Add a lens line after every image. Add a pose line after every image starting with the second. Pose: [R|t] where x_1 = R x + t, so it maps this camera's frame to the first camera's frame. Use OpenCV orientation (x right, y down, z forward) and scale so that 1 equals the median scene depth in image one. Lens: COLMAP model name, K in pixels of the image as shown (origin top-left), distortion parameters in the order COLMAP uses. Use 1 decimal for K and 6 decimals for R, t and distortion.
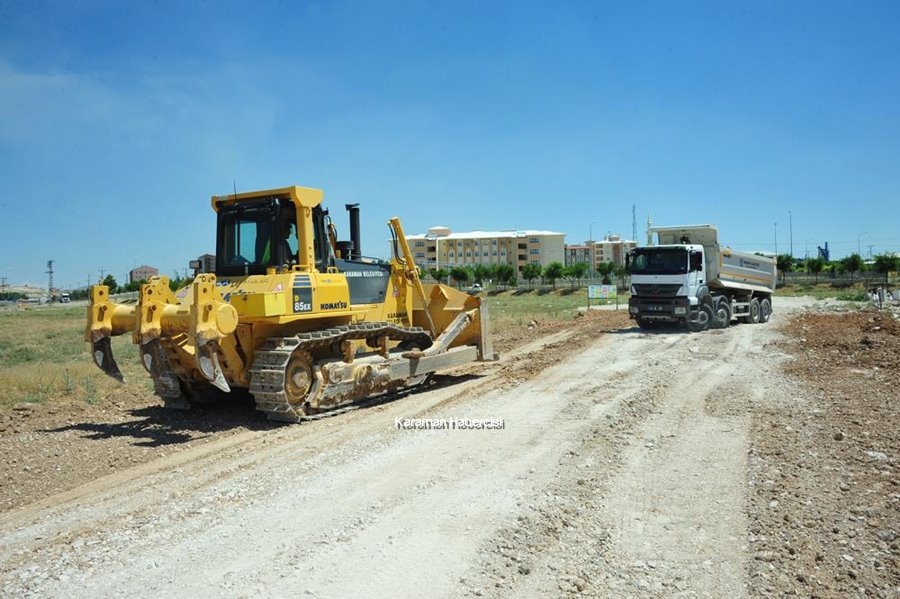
lens RADIAL K [[745.0, 0, 450.0], [0, 745.0, 300.4], [0, 0, 1]] dist [-0.089166, 0.010652]
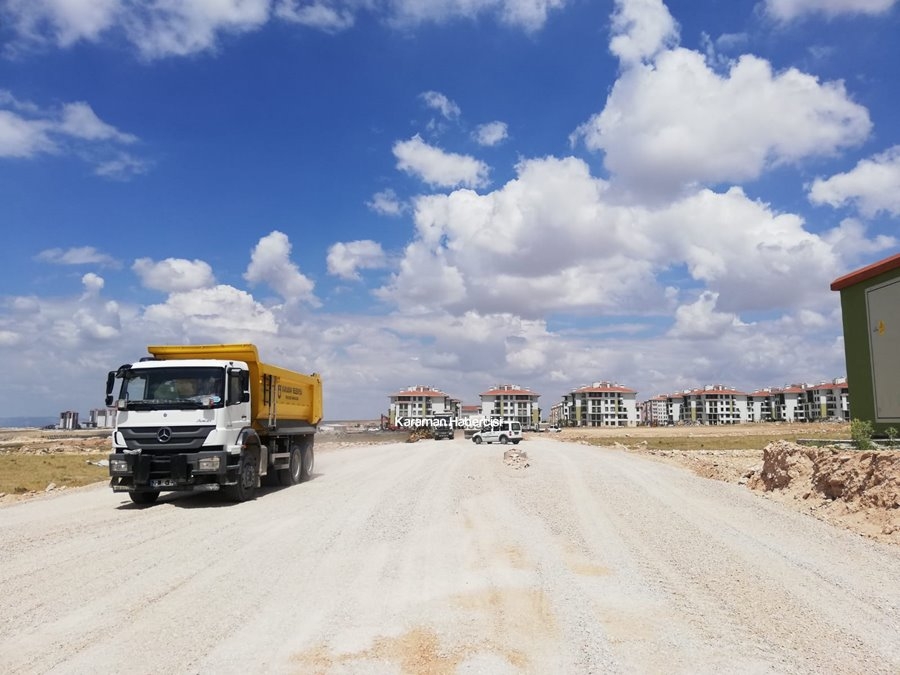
lens RADIAL K [[654.5, 0, 452.5], [0, 654.5, 340.8], [0, 0, 1]] dist [0.099062, -0.096581]
pose [[0.761078, 0.060152, 0.645865, 0.037027], [0.038188, 0.989809, -0.137185, -0.002896], [-0.647535, 0.129073, 0.751025, 0.153260]]
